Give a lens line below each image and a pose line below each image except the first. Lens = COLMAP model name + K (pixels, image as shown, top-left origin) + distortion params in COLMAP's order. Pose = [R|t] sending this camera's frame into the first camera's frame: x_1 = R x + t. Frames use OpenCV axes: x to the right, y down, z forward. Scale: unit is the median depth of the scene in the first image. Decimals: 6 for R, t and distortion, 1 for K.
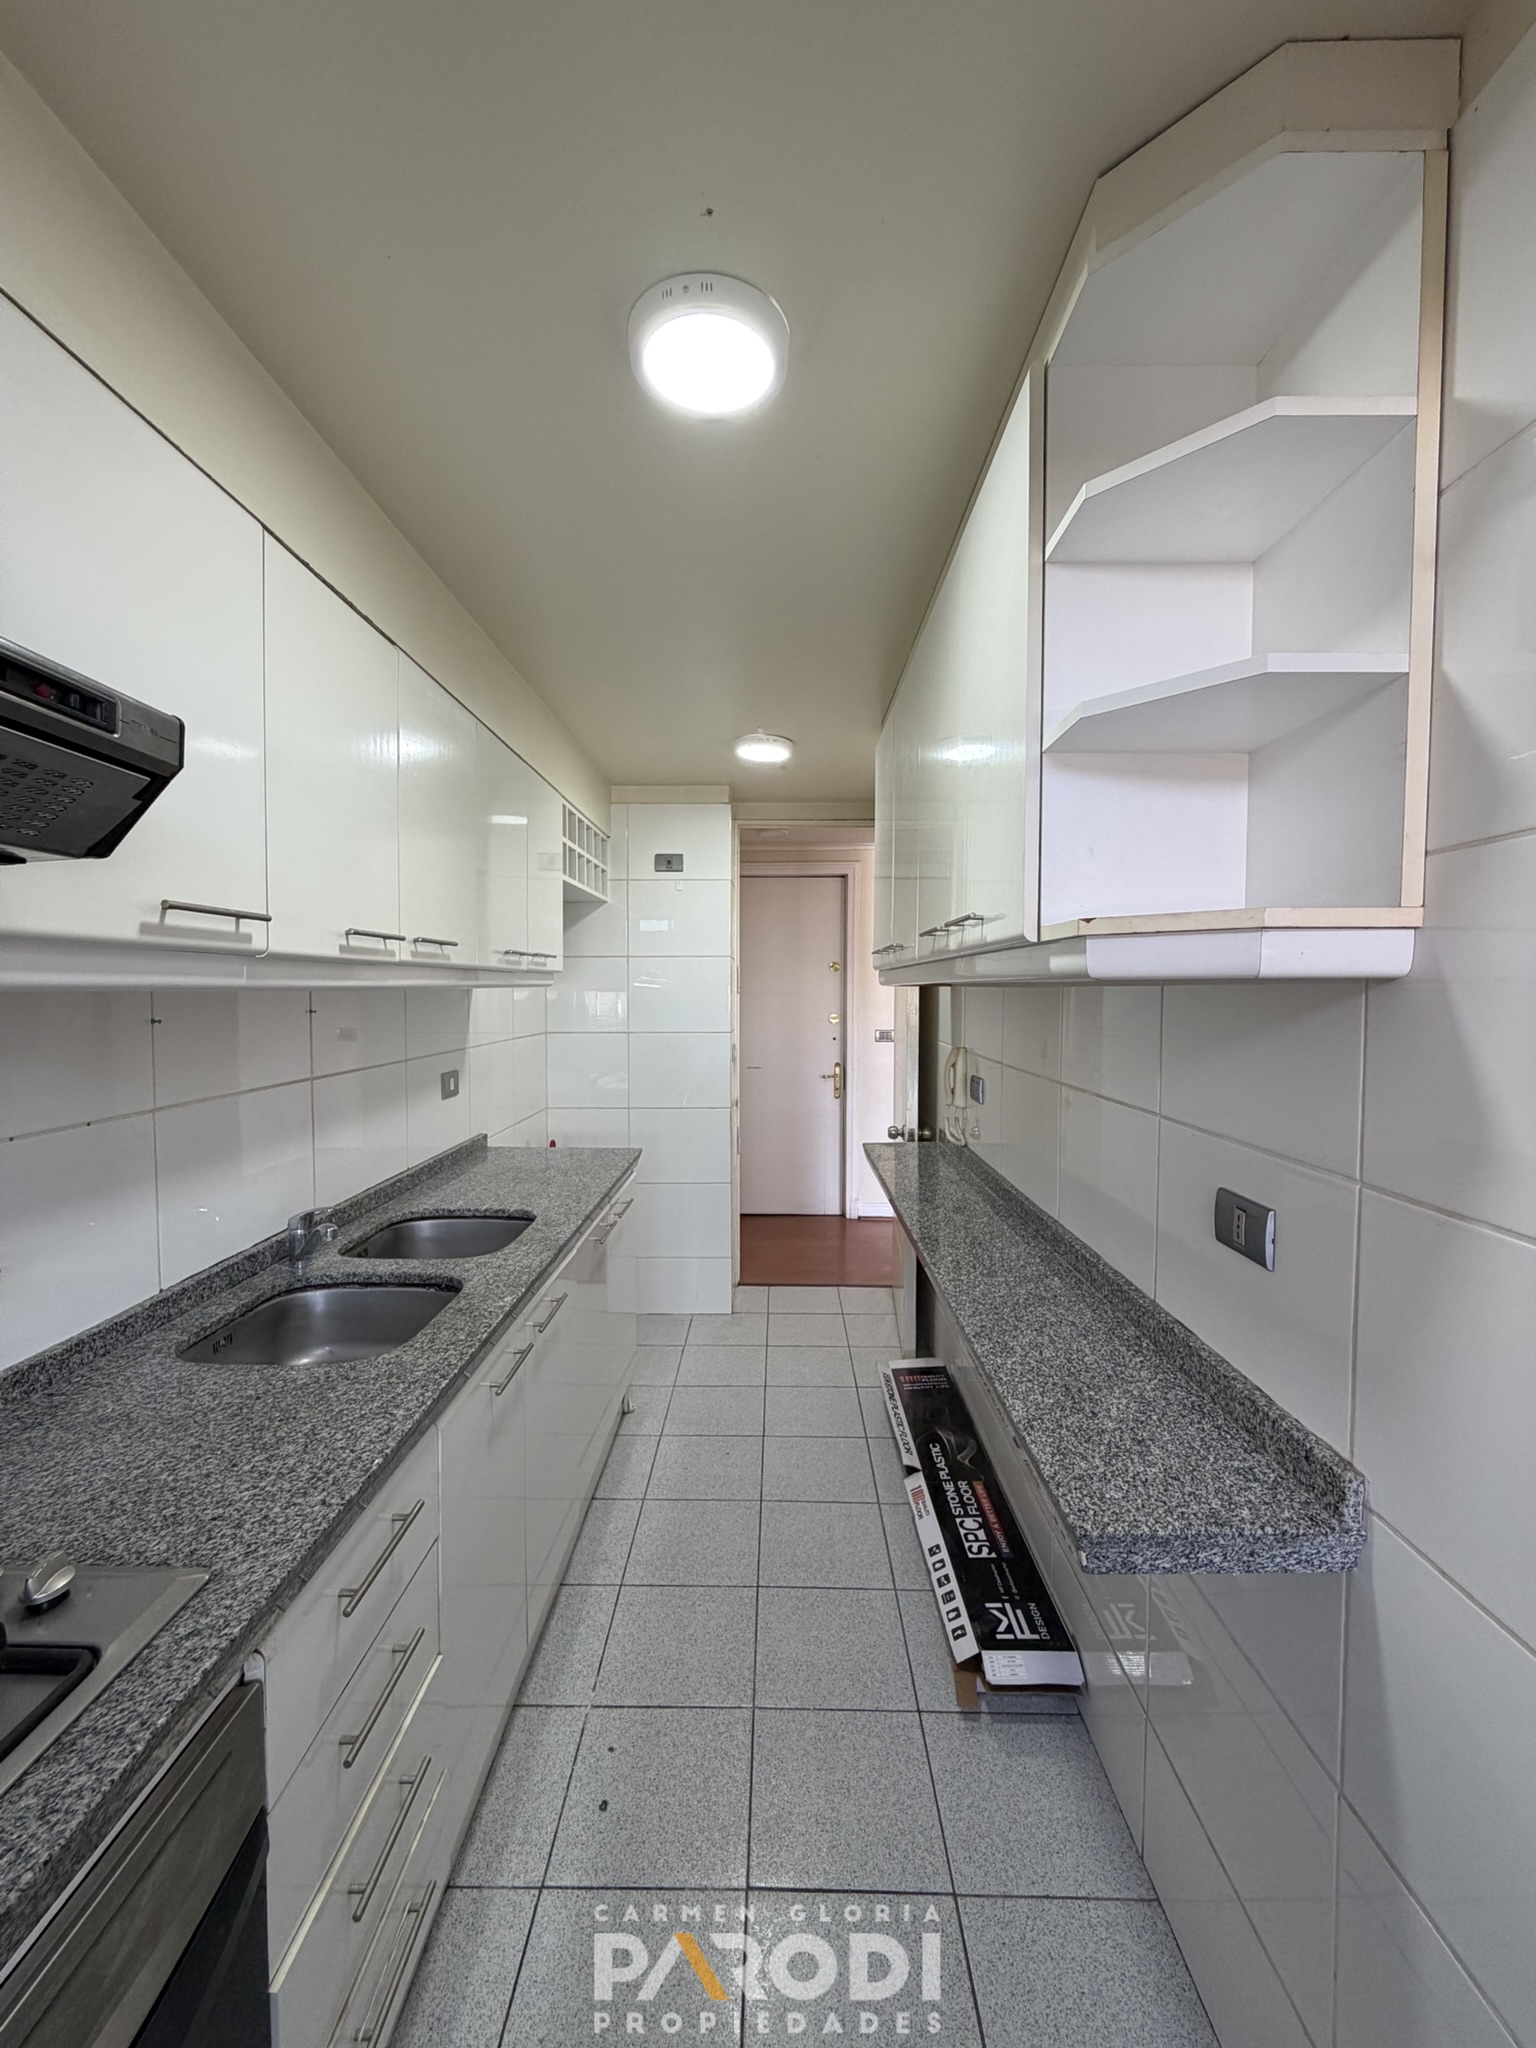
lens RADIAL K [[816.3, 0, 768.6], [0, 816.3, 1020.8], [0, 0, 1]] dist [-0.000678, 0.000152]
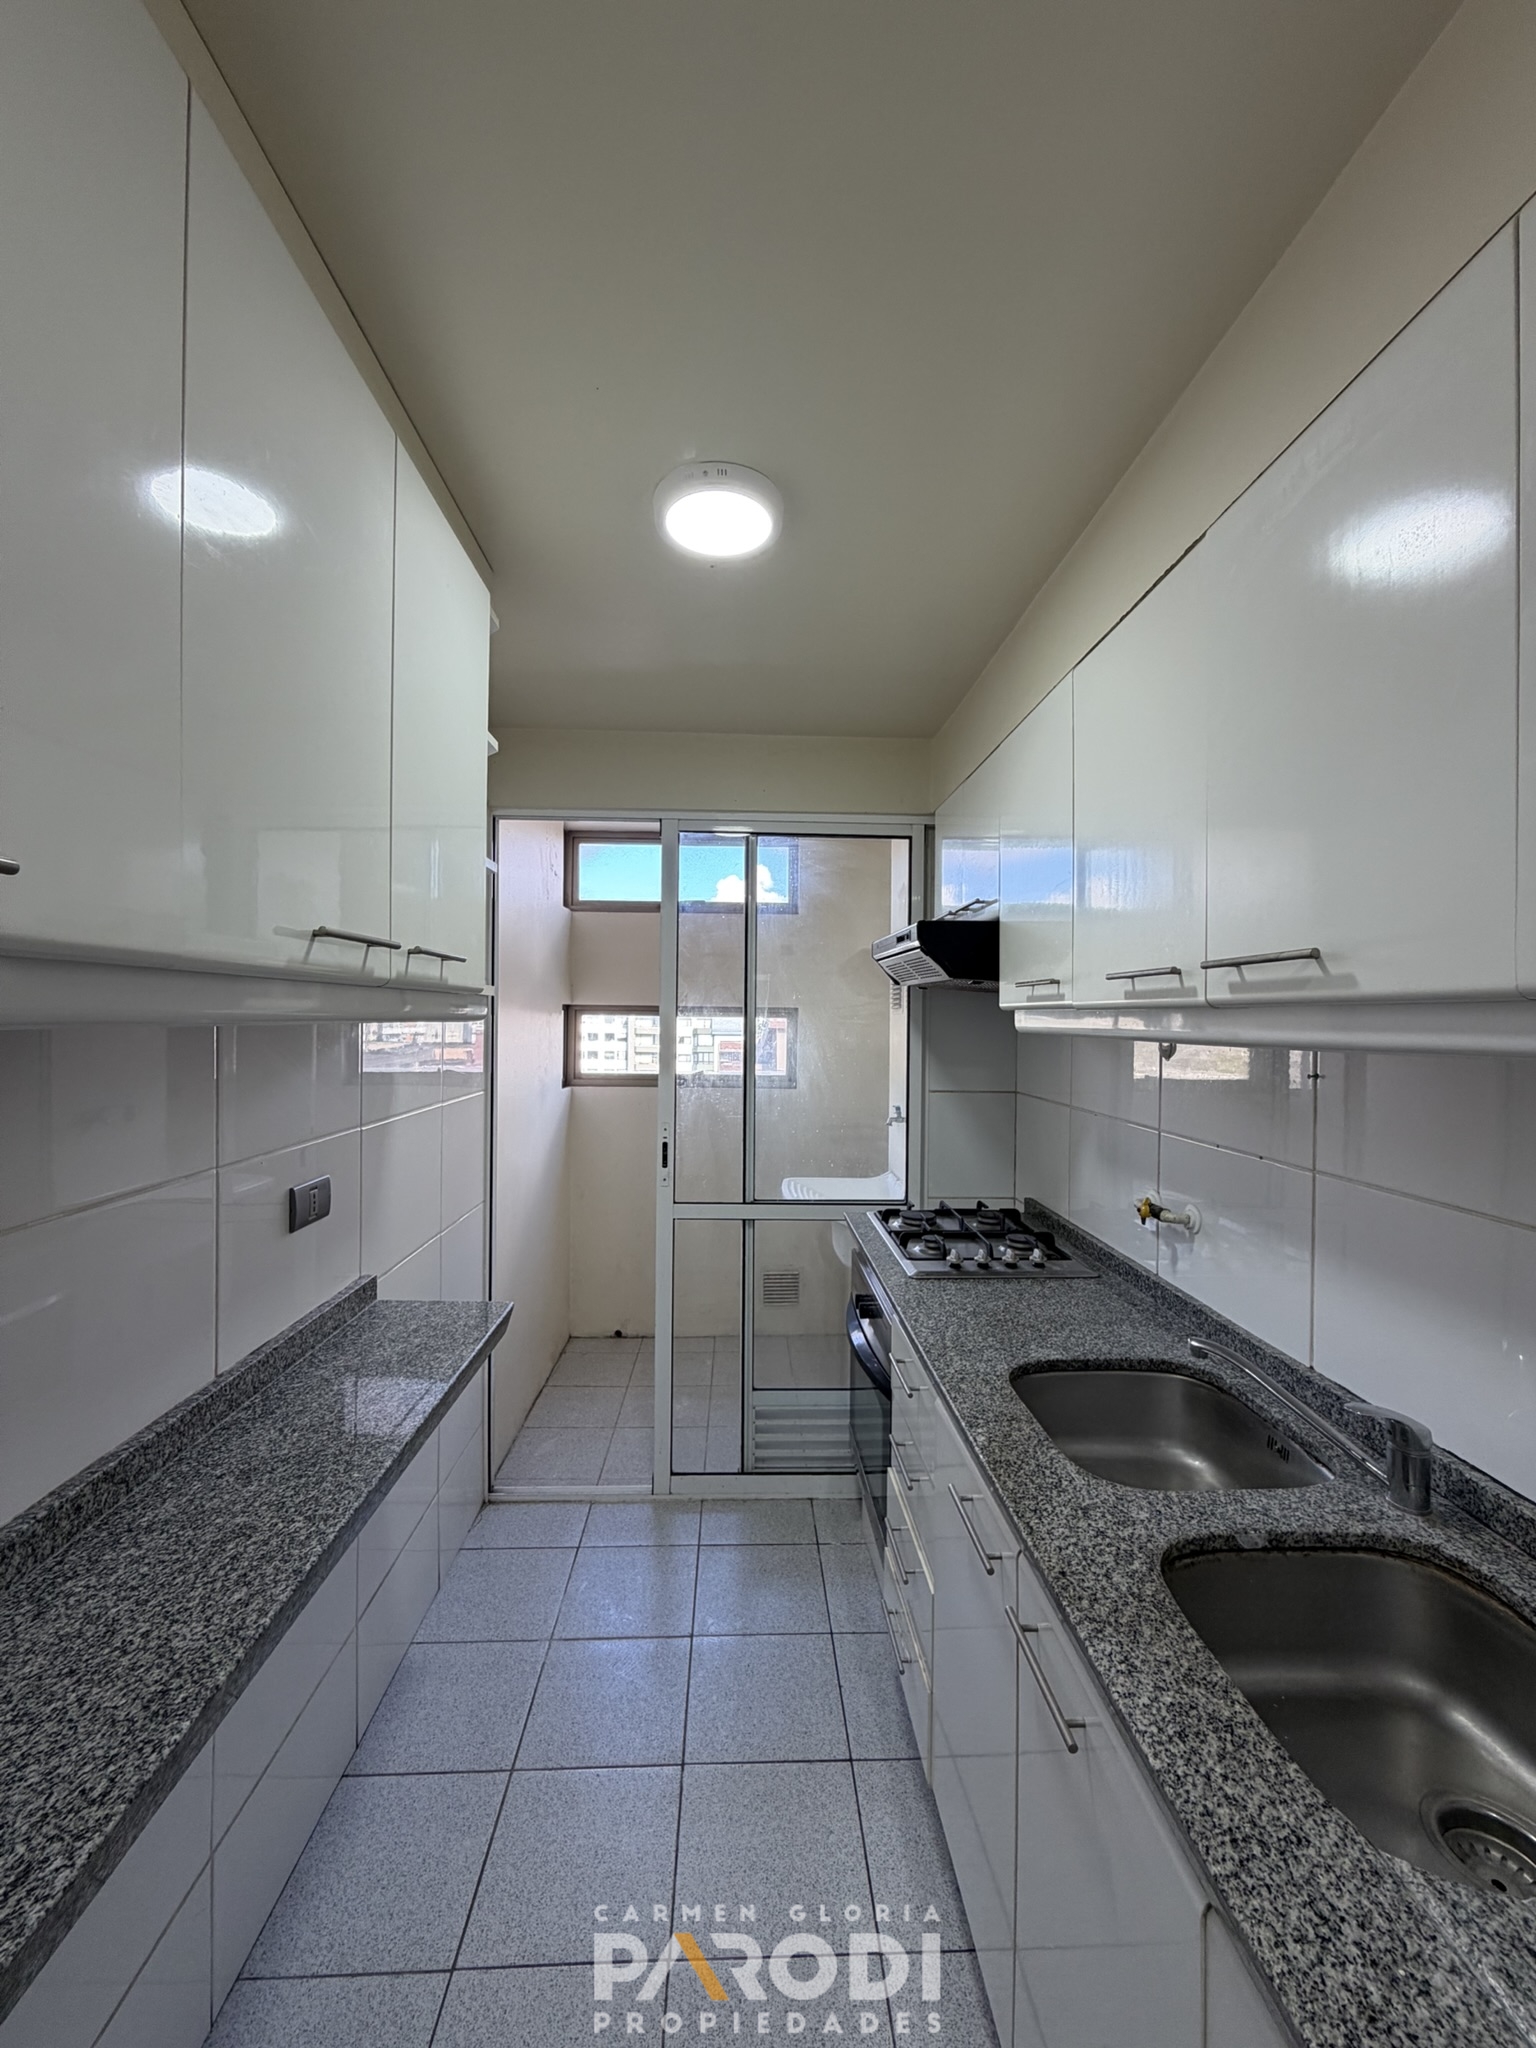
lens RADIAL K [[816.3, 0, 769.2], [0, 816.3, 1025.9], [0, 0, 1]] dist [-0.000678, 0.000152]
pose [[-0.998474, -0.011304, -0.054062, -0.065353], [-0.014098, 0.998569, 0.051587, -0.079350], [0.053402, 0.052271, -0.997204, 1.571479]]
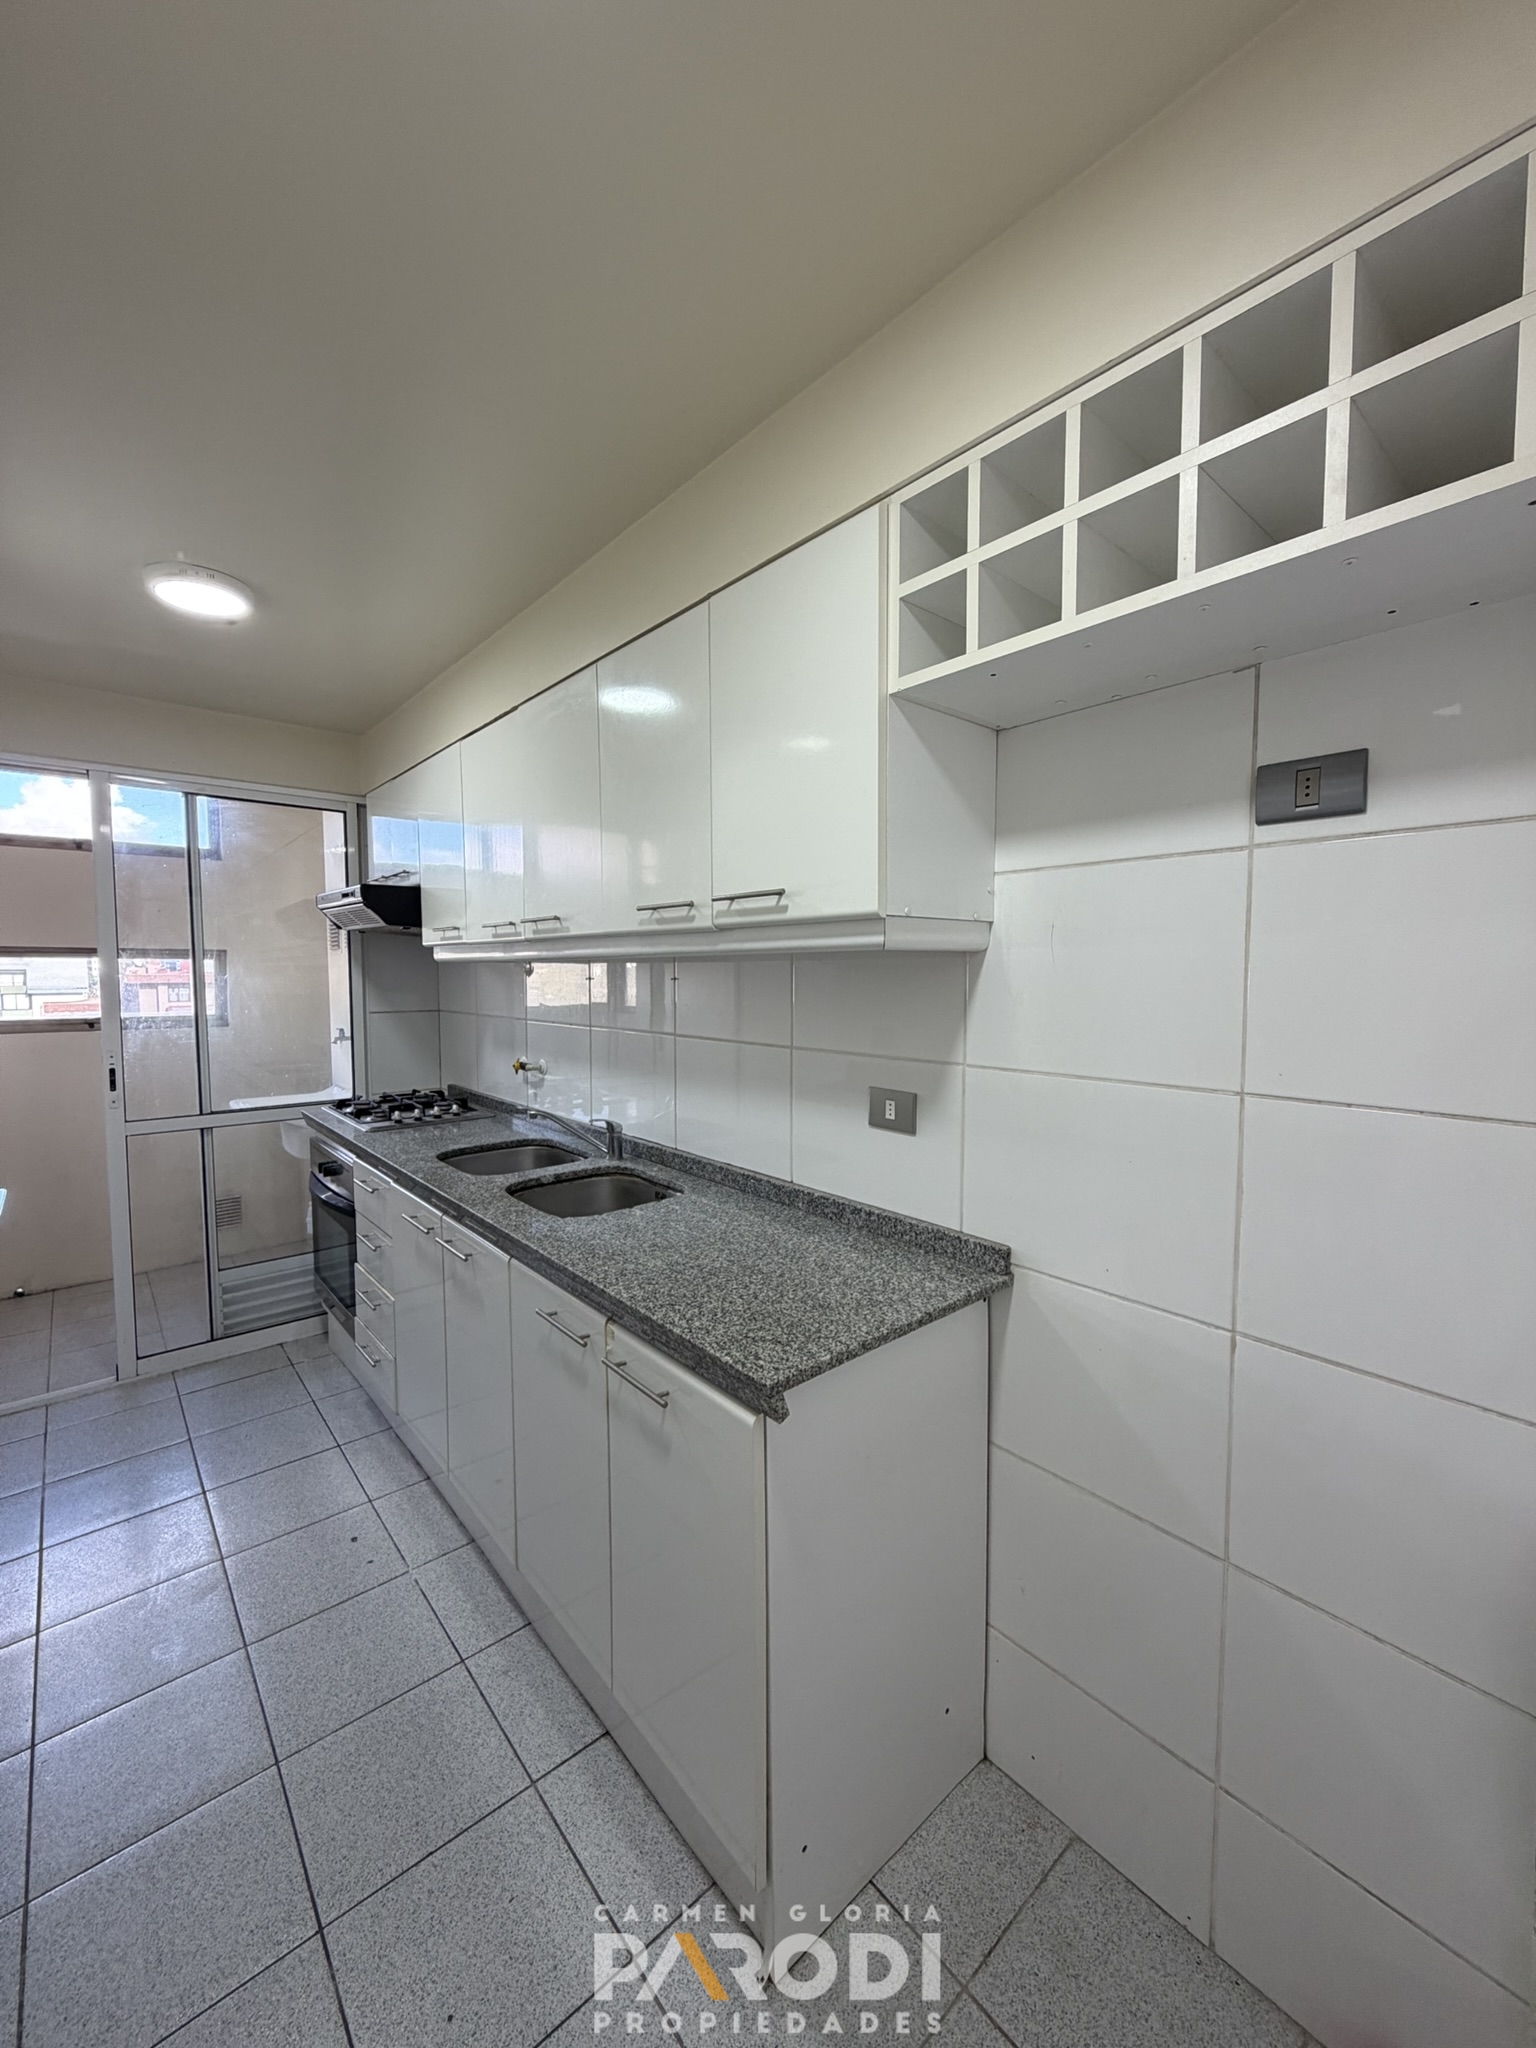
lens RADIAL K [[816.3, 0, 764.2], [0, 816.3, 1021.9], [0, 0, 1]] dist [-0.000678, 0.000152]
pose [[-0.752394, 0.037949, -0.657619, 0.142878], [-0.029641, 0.995377, 0.091353, -0.068887], [0.658046, 0.088226, -0.747792, 2.207498]]
